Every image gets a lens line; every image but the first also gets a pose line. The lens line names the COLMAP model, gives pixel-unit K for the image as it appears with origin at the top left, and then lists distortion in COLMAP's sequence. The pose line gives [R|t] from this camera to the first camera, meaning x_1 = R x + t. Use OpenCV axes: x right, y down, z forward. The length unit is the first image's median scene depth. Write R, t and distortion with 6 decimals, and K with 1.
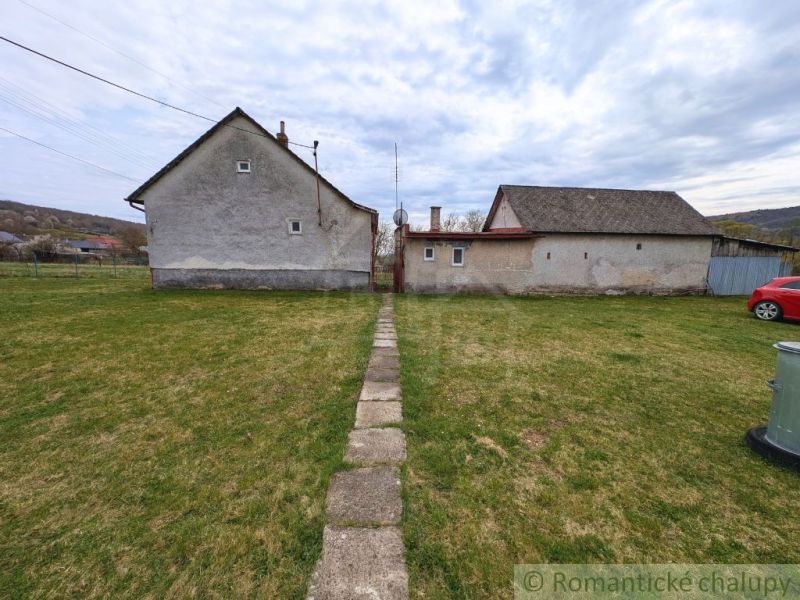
lens RADIAL K [[313.0, 0, 395.5], [0, 313.0, 295.6], [0, 0, 1]] dist [0.013114, -0.001233]
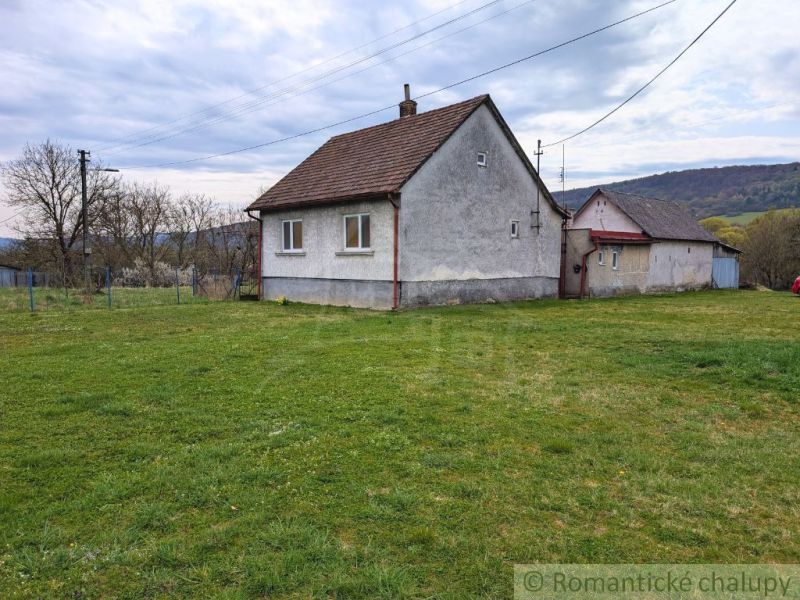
lens RADIAL K [[601.9, 0, 376.3], [0, 601.9, 297.0], [0, 0, 1]] dist [0.013493, -0.016467]
pose [[0.792059, -0.048795, 0.608491, -1.646376], [0.075340, 0.996993, -0.018119, -0.028582], [-0.605777, 0.060195, 0.793354, -0.093860]]
